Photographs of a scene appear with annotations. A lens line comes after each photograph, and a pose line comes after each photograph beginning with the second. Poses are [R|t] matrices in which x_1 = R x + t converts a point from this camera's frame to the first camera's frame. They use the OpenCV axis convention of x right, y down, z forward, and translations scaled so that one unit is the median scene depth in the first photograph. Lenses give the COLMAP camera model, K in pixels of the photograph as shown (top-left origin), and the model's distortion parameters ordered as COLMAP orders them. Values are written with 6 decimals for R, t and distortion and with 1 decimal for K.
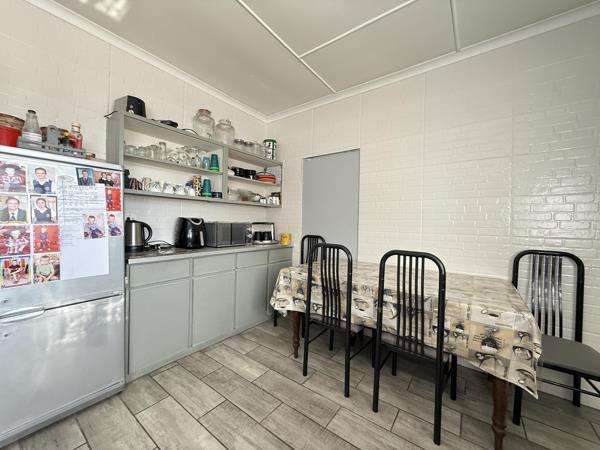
lens RADIAL K [[237.6, 0, 298.7], [0, 237.6, 223.8], [0, 0, 1]] dist [-0.001108, -0.000285]
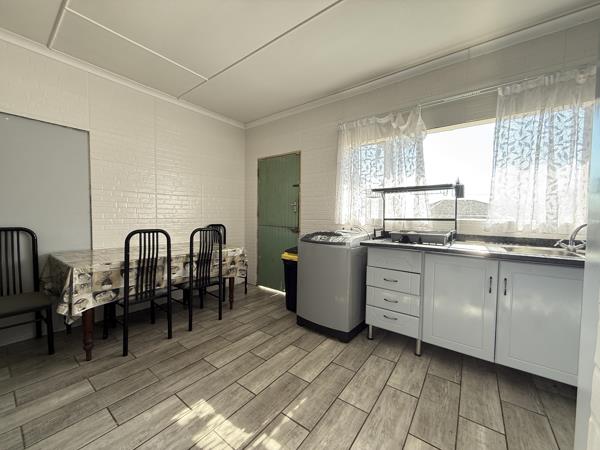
lens RADIAL K [[237.6, 0, 298.2], [0, 237.6, 225.9], [0, 0, 1]] dist [-0.001108, -0.000285]
pose [[-0.004383, -0.058930, 0.998253, -1.005925], [-0.007507, 0.998236, 0.058896, -0.008630], [-0.999962, -0.007235, -0.004818, 0.240602]]
